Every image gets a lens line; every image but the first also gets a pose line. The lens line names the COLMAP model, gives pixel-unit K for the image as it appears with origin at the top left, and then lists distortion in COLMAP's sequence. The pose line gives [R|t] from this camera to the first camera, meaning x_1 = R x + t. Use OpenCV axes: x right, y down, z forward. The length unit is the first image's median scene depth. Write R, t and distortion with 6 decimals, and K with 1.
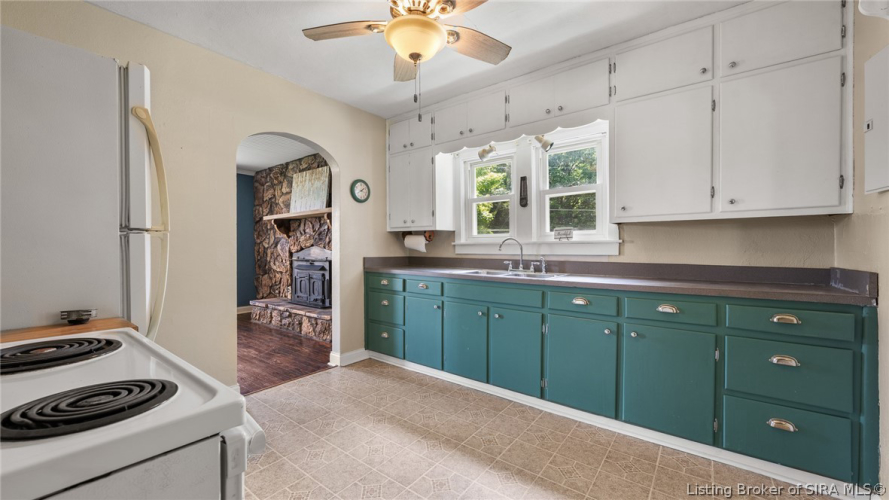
lens RADIAL K [[343.7, 0, 444.5], [0, 343.7, 250.0], [0, 0, 1]] dist [-0.001832, -0.000183]
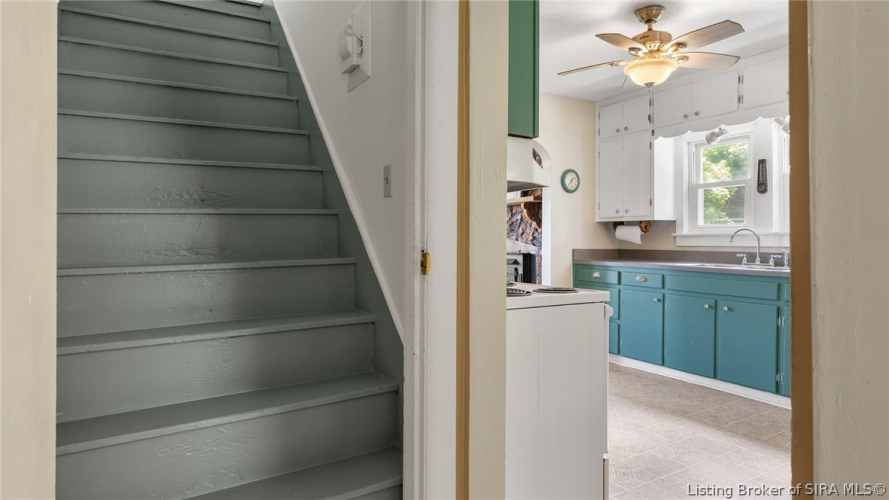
lens RADIAL K [[511.4, 0, 445.5], [0, 511.4, 244.8], [0, 0, 1]] dist [0.001347, 0.000400]
pose [[0.932137, 0.005338, -0.362066, -0.053329], [-0.005263, 0.999985, 0.001194, 0.010744], [0.362067, 0.000792, 0.932152, -0.529530]]
